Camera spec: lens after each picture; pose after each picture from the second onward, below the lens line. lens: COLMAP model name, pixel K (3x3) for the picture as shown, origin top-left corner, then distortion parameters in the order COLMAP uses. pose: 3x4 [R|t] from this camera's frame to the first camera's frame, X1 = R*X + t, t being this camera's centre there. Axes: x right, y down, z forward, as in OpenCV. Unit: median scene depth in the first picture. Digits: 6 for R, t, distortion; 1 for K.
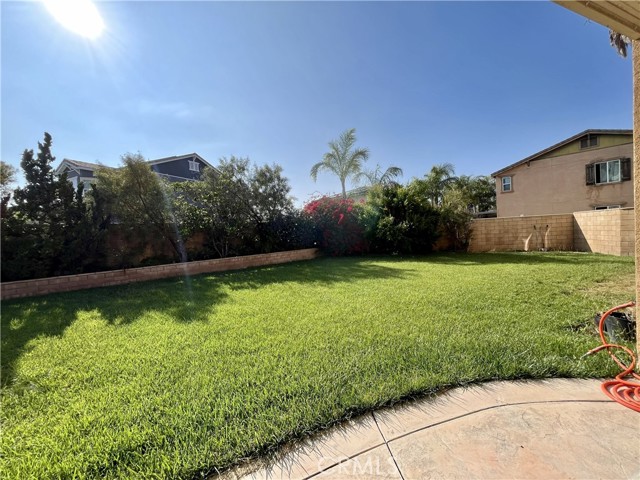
lens RADIAL K [[259.1, 0, 322.0], [0, 259.1, 240.8], [0, 0, 1]] dist [-0.003364, 0.000084]
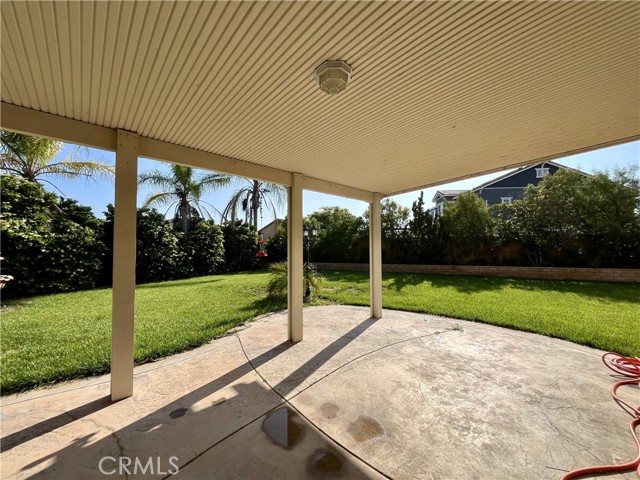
lens RADIAL K [[259.1, 0, 321.0], [0, 259.1, 237.9], [0, 0, 1]] dist [-0.003364, 0.000084]
pose [[0.336332, 0.013739, -0.941643, 0.513490], [-0.042852, 0.999081, -0.000728, -0.026383], [0.940768, 0.040597, 0.336612, -0.354424]]
